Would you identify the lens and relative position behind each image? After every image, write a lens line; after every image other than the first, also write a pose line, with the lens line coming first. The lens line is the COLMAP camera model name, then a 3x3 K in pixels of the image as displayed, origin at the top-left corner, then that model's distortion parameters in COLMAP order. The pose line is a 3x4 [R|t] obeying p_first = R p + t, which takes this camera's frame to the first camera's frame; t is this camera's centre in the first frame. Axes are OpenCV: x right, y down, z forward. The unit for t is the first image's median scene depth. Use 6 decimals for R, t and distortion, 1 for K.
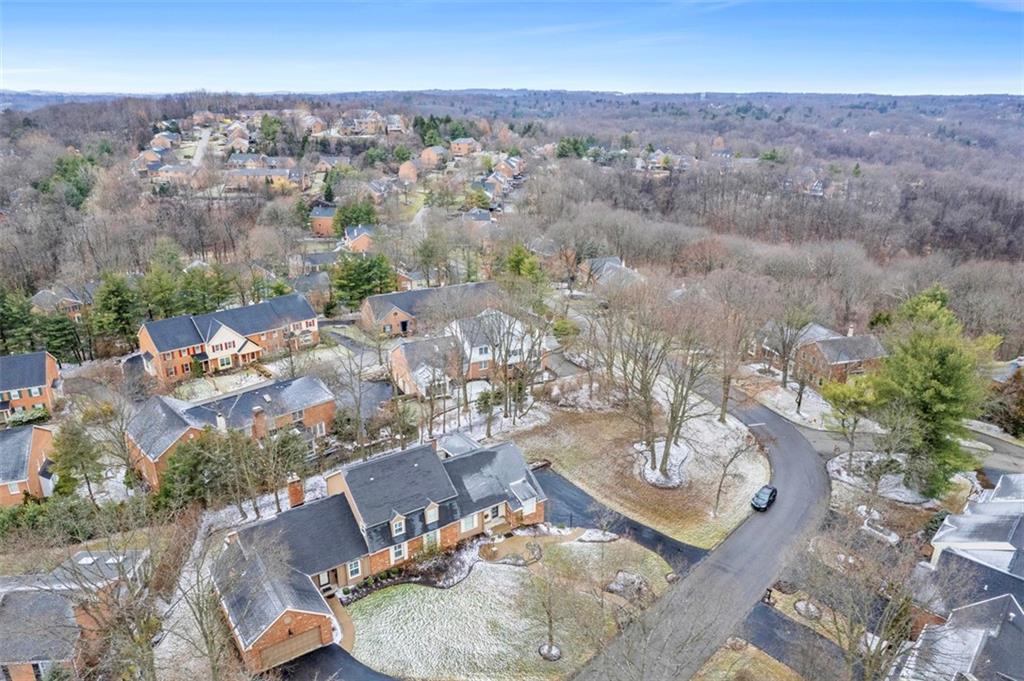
lens RADIAL K [[684.4, 0, 512.0], [0, 684.4, 340.5], [0, 0, 1]] dist [-0.047442, 0.001838]
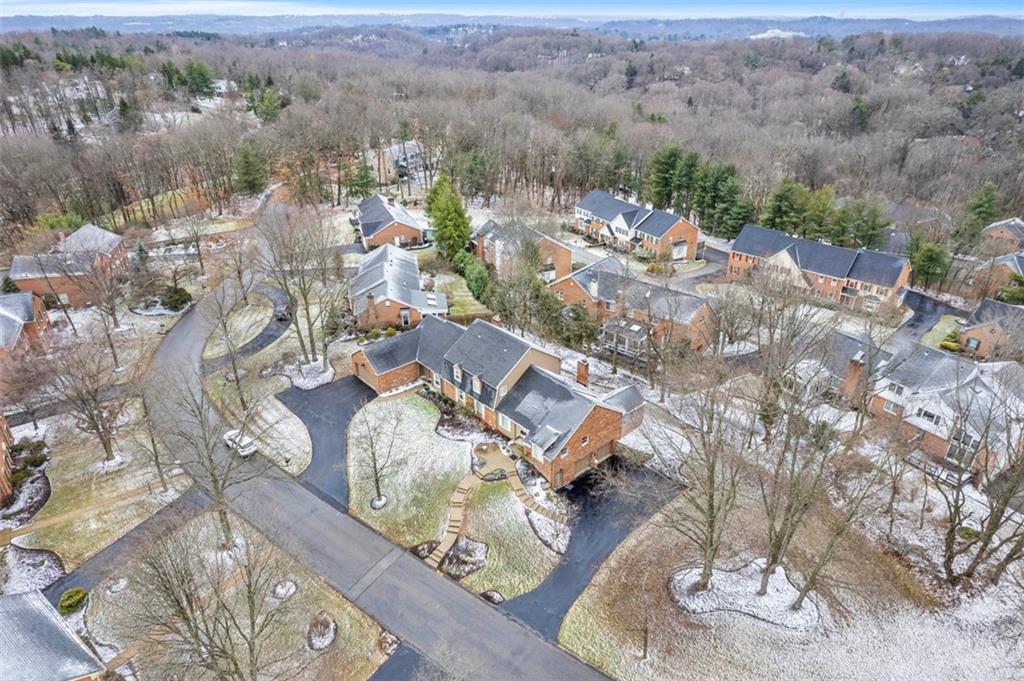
lens RADIAL K [[662.6, 0, 521.4], [0, 662.6, 340.1], [0, 0, 1]] dist [-0.068941, 0.064164]
pose [[0.124851, 0.441722, -0.888422, 0.468036], [-0.341856, 0.859751, 0.379425, -0.145680], [0.931422, 0.256341, 0.258345, 0.408297]]
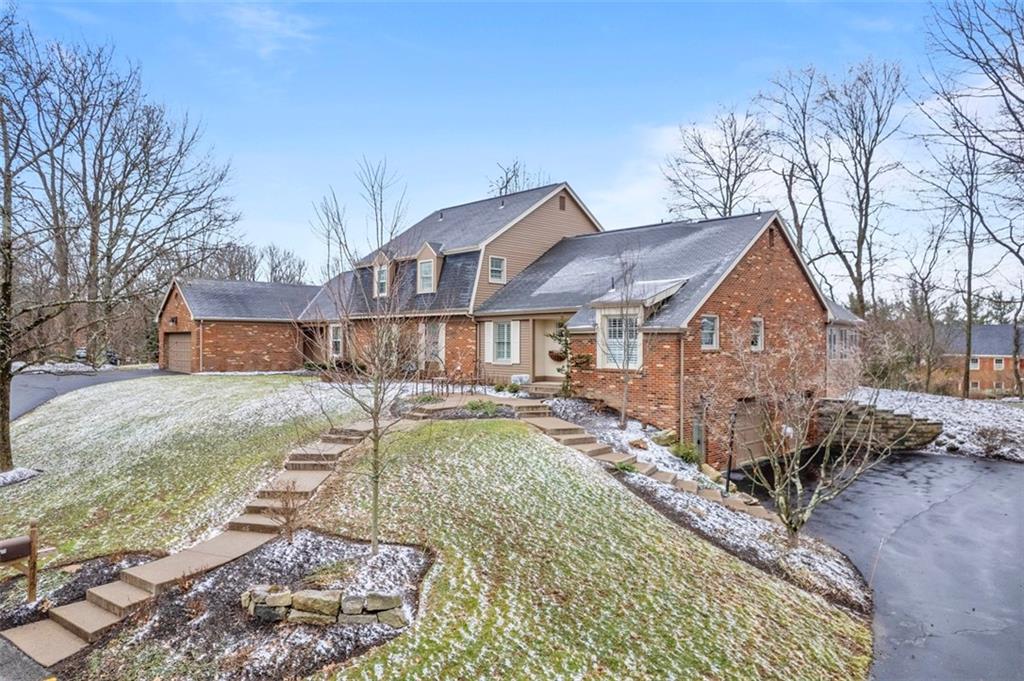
lens RADIAL K [[662.6, 0, 521.4], [0, 662.6, 340.1], [0, 0, 1]] dist [-0.068941, 0.064164]
pose [[0.164630, -0.008722, -0.986317, 0.175219], [-0.341575, 0.937583, -0.065305, 0.163325], [0.925324, 0.347652, 0.151375, 0.542401]]
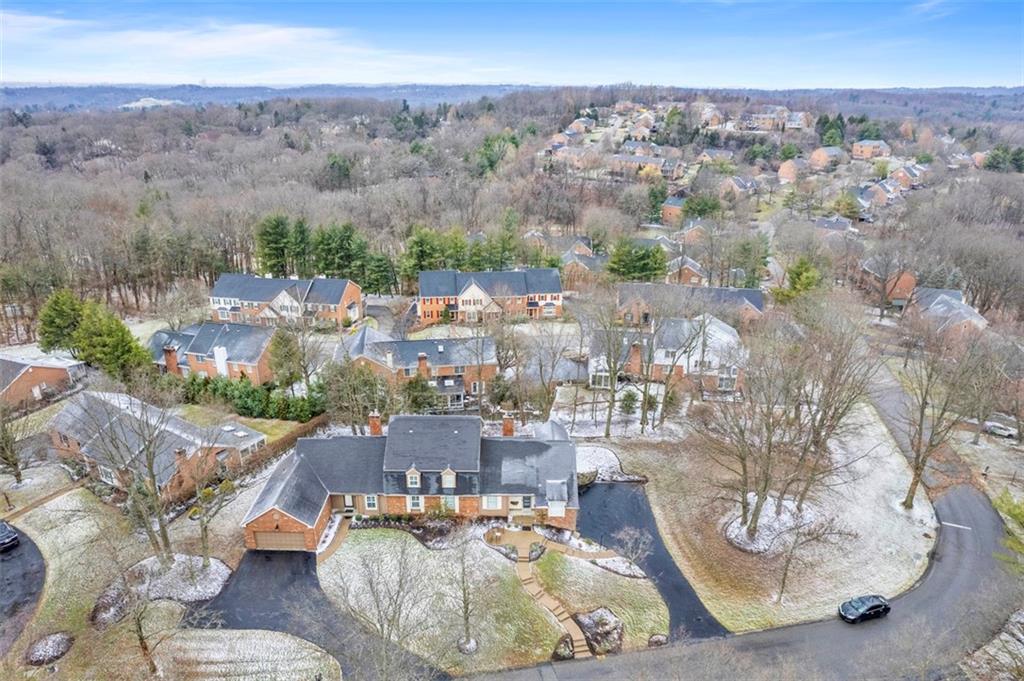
lens RADIAL K [[662.6, 0, 521.4], [0, 662.6, 340.1], [0, 0, 1]] dist [-0.068941, 0.064164]
pose [[0.822484, 0.210225, -0.528512, 0.253489], [-0.200884, 0.976673, 0.075869, -0.030807], [0.532133, 0.043768, 0.845529, 0.100013]]
